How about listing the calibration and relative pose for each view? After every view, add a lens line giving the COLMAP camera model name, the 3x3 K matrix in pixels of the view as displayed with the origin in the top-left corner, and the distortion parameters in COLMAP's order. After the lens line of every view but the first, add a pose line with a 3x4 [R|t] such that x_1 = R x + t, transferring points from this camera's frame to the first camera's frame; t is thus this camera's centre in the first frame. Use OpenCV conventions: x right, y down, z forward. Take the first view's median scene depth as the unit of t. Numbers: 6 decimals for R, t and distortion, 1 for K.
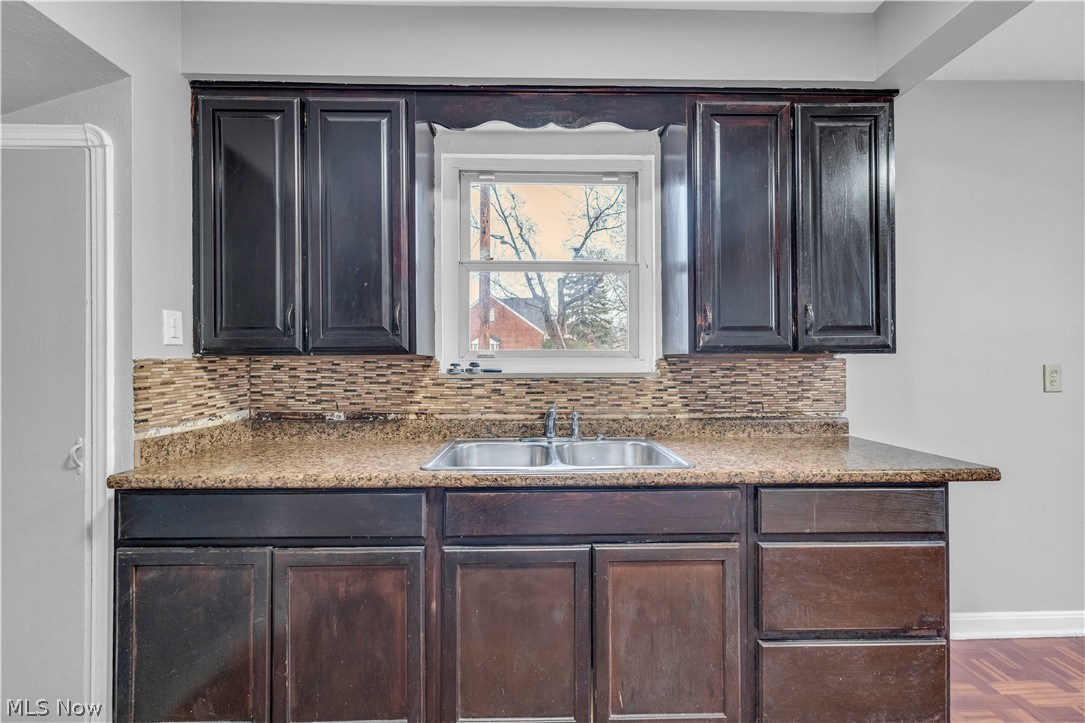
lens RADIAL K [[437.3, 0, 539.8], [0, 437.3, 362.0], [0, 0, 1]] dist [-0.001110, 0.000163]
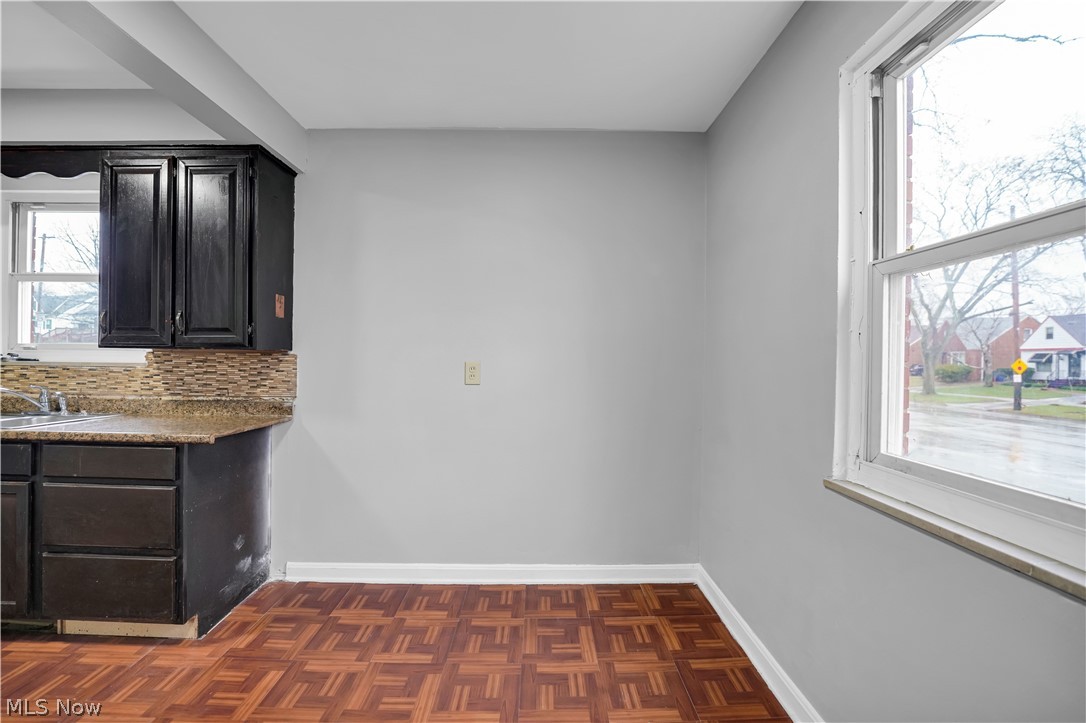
lens RADIAL K [[450.6, 0, 543.0], [0, 450.6, 361.5], [0, 0, 1]] dist [-0.034072, 0.005753]
pose [[0.999748, 0.015638, -0.016088, 1.436392], [-0.015569, 0.999869, 0.004416, -0.003703], [0.016155, -0.004165, 0.999861, -0.246447]]
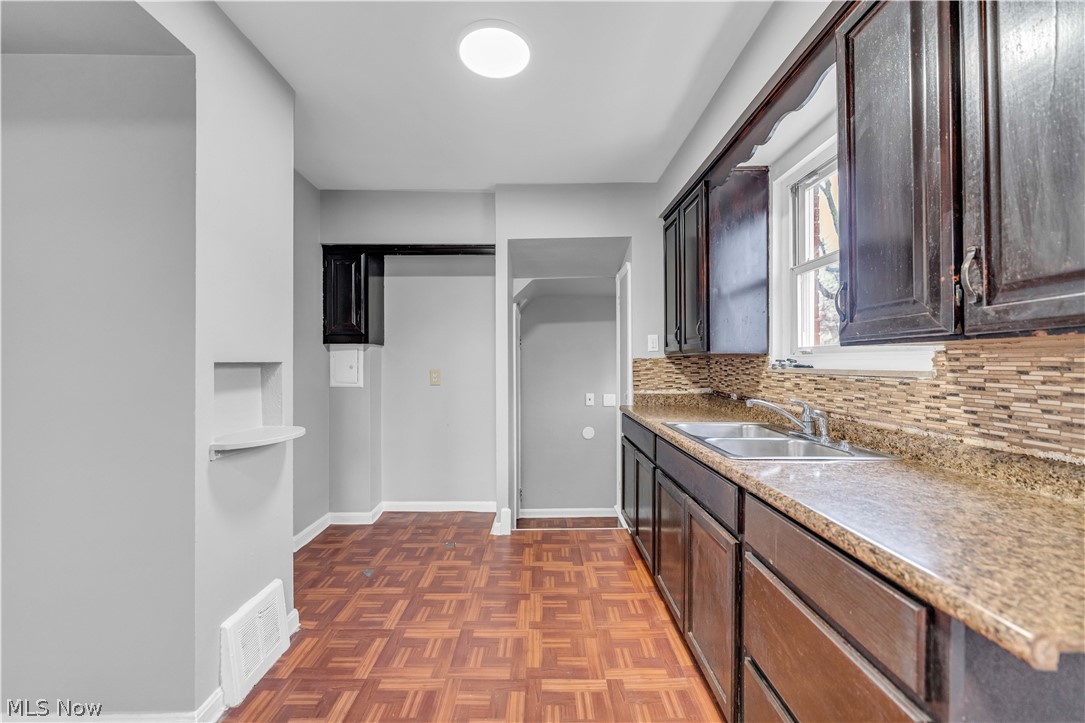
lens RADIAL K [[437.3, 0, 539.8], [0, 437.3, 362.0], [0, 0, 1]] dist [-0.001110, 0.000163]
pose [[-0.028059, 0.001503, -0.999605, 0.980397], [0.006159, 0.999980, 0.001331, 0.004404], [0.999587, -0.006119, -0.028067, 0.399001]]
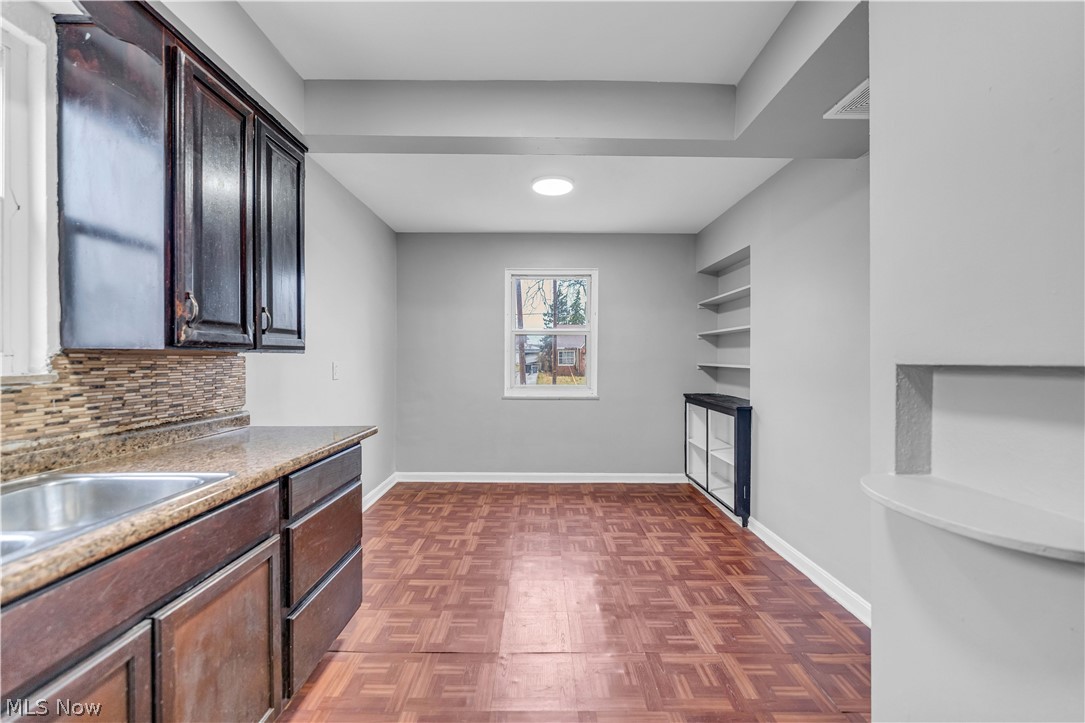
lens RADIAL K [[437.3, 0, 539.8], [0, 437.3, 362.0], [0, 0, 1]] dist [-0.001110, 0.000163]
pose [[0.025635, -0.001487, 0.999670, -0.382055], [-0.004213, 0.999990, 0.001596, 0.000393], [-0.999662, -0.004253, 0.025628, 0.238647]]
